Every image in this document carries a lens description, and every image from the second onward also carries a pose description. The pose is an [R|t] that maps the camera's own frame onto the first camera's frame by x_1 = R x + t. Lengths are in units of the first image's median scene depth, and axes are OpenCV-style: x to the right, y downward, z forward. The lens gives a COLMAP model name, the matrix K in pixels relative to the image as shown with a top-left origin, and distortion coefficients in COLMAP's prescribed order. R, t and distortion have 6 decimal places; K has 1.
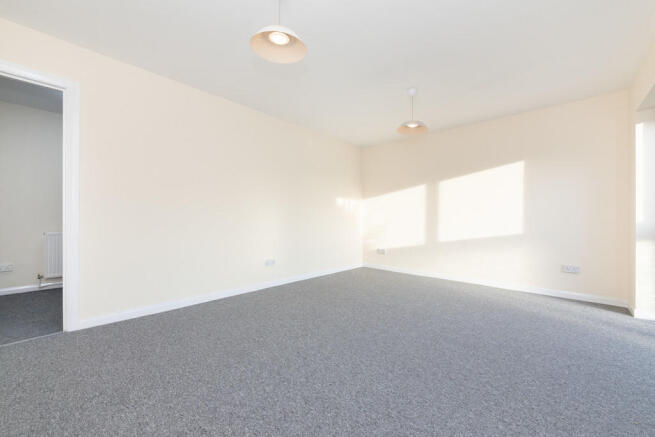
lens RADIAL K [[257.1, 0, 327.5], [0, 257.1, 218.5], [0, 0, 1]] dist [0.000247, 0.000013]
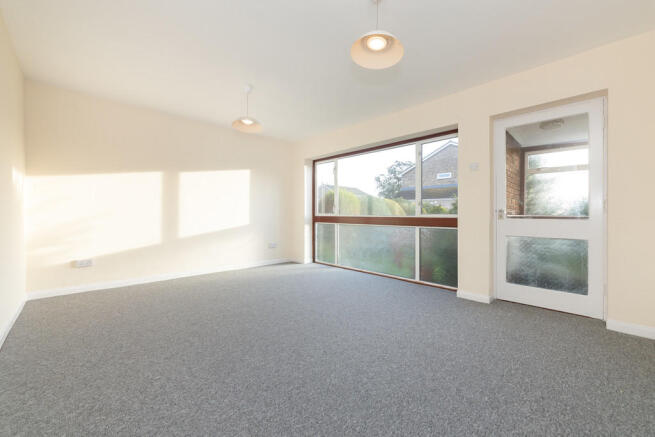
lens RADIAL K [[257.1, 0, 327.5], [0, 257.1, 218.5], [0, 0, 1]] dist [0.000247, 0.000013]
pose [[0.074416, -0.014489, 0.997122, -0.449757], [-0.003272, 0.999886, 0.014774, 0.005980], [-0.997222, -0.004362, 0.074360, 0.407332]]
